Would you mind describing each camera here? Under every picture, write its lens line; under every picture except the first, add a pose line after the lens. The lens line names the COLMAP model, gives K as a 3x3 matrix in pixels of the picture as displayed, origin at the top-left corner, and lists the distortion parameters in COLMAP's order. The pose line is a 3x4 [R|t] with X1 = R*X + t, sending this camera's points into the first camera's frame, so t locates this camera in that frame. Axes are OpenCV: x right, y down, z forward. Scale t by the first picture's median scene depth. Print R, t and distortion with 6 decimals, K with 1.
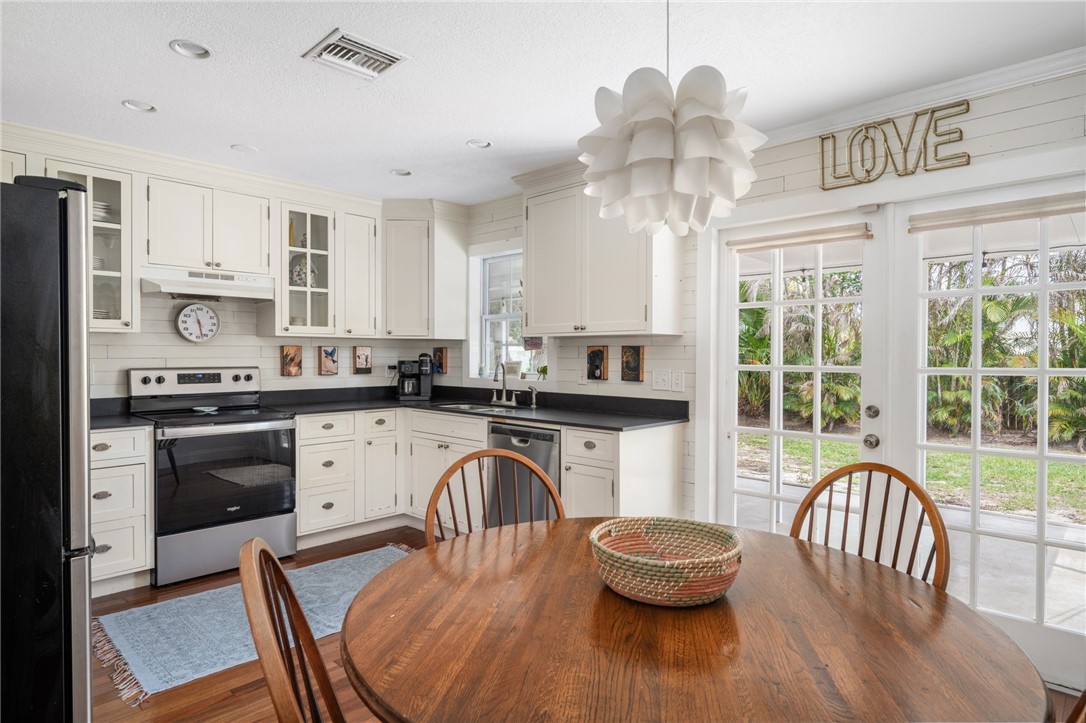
lens RADIAL K [[602.0, 0, 541.2], [0, 602.0, 360.9], [0, 0, 1]] dist [-0.005107, 0.001846]
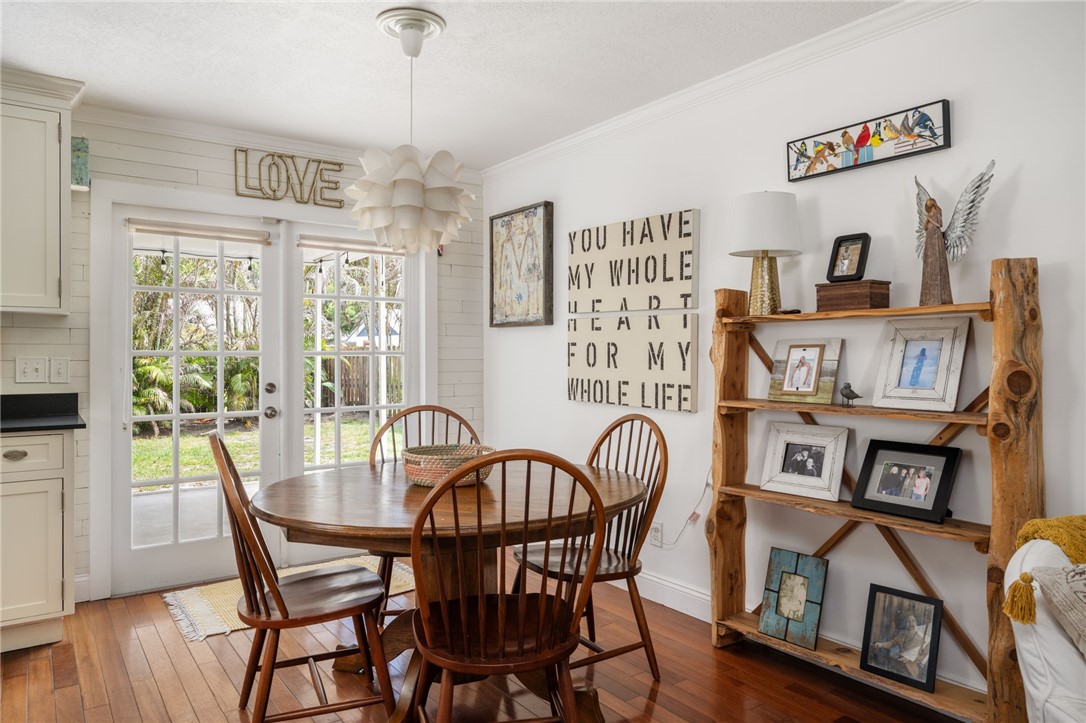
lens RADIAL K [[714.0, 0, 542.3], [0, 714.0, 354.3], [0, 0, 1]] dist [-0.002812, -0.000973]
pose [[0.177499, -0.002922, 0.984117, -0.552631], [0.008386, 0.999964, 0.001457, 0.013611], [-0.984085, 0.007994, 0.177517, 0.145090]]
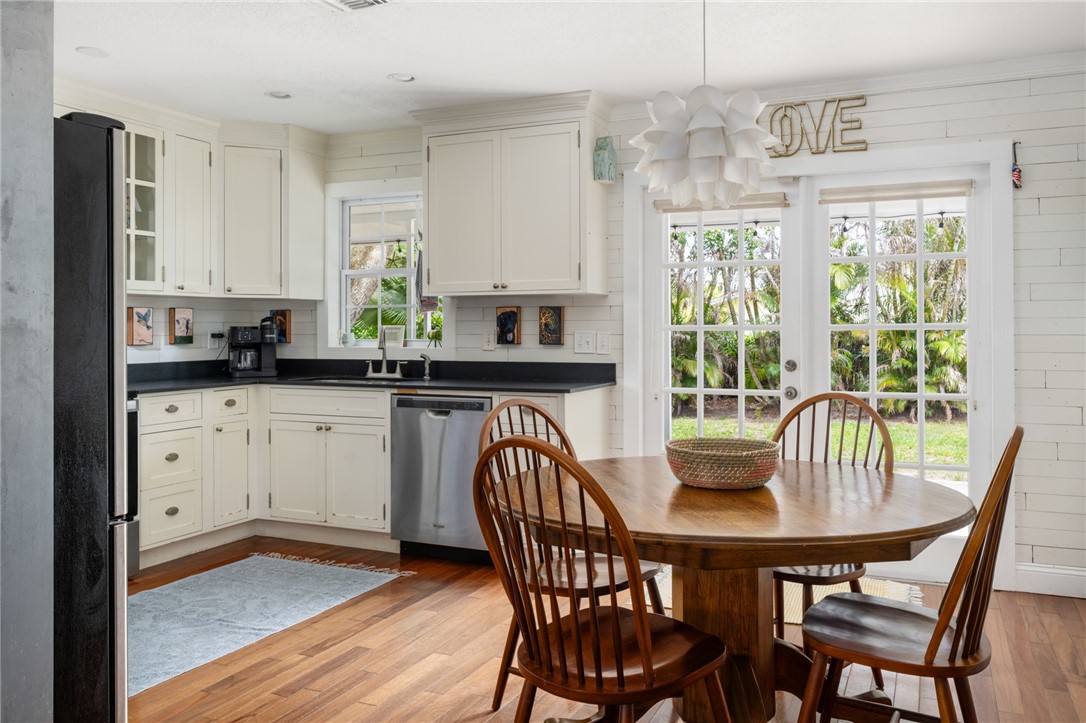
lens RADIAL K [[835.4, 0, 581.0], [0, 835.4, 328.5], [0, 0, 1]] dist [-0.013397, -0.001838]
pose [[0.933104, -0.005623, 0.359563, -0.249617], [0.009273, 0.999922, -0.008426, 0.018613], [-0.359488, 0.011197, 0.933083, -0.198134]]
